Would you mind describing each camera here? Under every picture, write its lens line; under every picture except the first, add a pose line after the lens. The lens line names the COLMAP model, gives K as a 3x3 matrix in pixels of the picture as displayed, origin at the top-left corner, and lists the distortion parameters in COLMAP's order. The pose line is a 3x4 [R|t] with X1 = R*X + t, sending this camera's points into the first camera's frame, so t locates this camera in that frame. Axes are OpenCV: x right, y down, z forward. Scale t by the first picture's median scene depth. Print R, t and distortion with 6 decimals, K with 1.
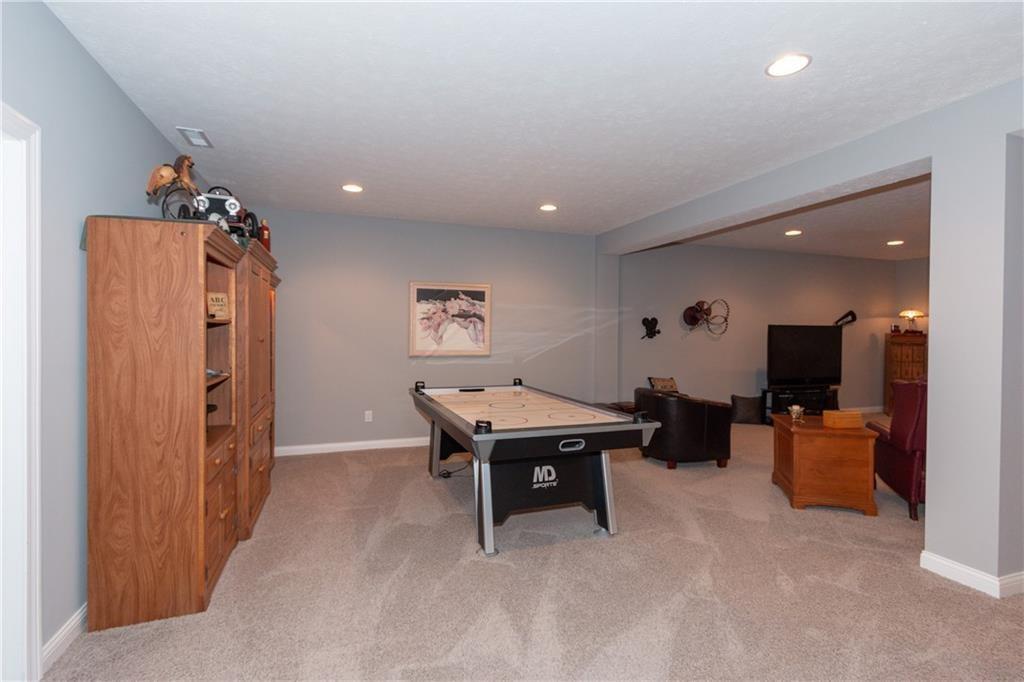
lens RADIAL K [[473.8, 0, 510.1], [0, 473.8, 341.7], [0, 0, 1]] dist [0.009915, 0.000659]
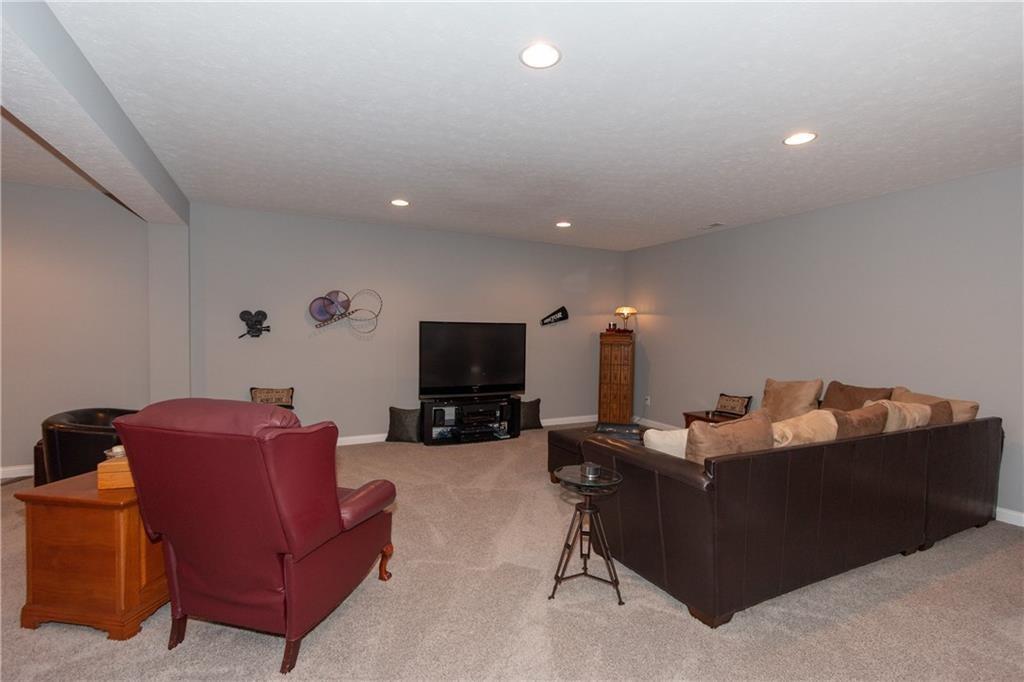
lens RADIAL K [[473.8, 0, 513.1], [0, 473.8, 340.5], [0, 0, 1]] dist [0.009915, 0.000659]
pose [[0.992818, -0.002207, 0.119617, 0.568897], [0.004129, 0.999866, -0.015823, 0.011350], [-0.119566, 0.016204, 0.992694, 0.163238]]
